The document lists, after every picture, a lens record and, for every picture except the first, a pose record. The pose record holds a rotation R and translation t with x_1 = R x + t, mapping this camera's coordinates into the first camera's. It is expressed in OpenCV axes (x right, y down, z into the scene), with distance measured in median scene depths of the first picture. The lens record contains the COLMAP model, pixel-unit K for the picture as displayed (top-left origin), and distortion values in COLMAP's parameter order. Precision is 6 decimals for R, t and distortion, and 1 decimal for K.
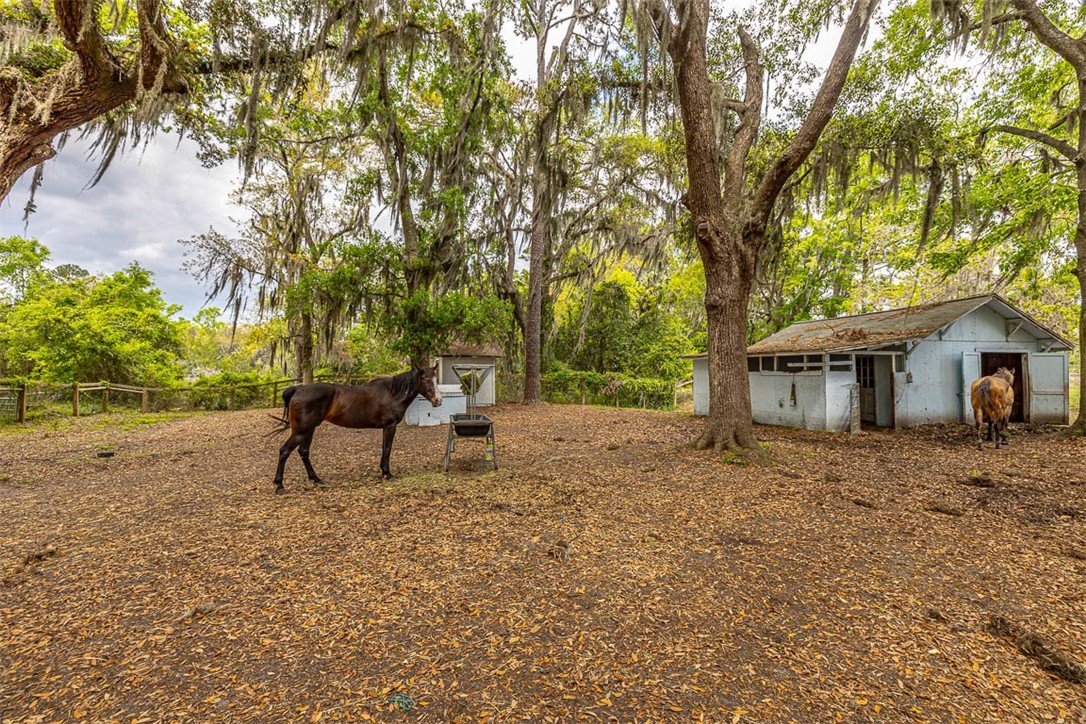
lens RADIAL K [[453.4, 0, 543.0], [0, 453.4, 362.0], [0, 0, 1]] dist [-0.001552, -0.000642]
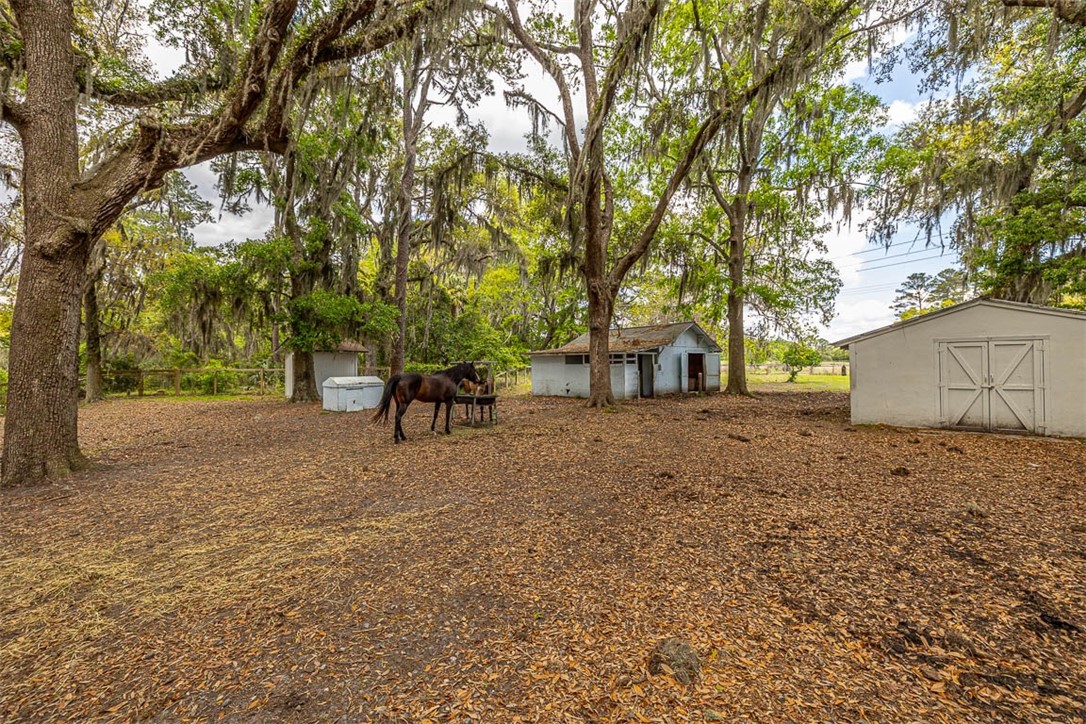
lens RADIAL K [[453.4, 0, 543.0], [0, 453.4, 362.0], [0, 0, 1]] dist [-0.001552, -0.000642]
pose [[0.868422, -0.003201, 0.495816, -0.461002], [-0.005182, 0.999866, 0.015531, -0.010867], [-0.495799, -0.016056, 0.868289, -0.306677]]
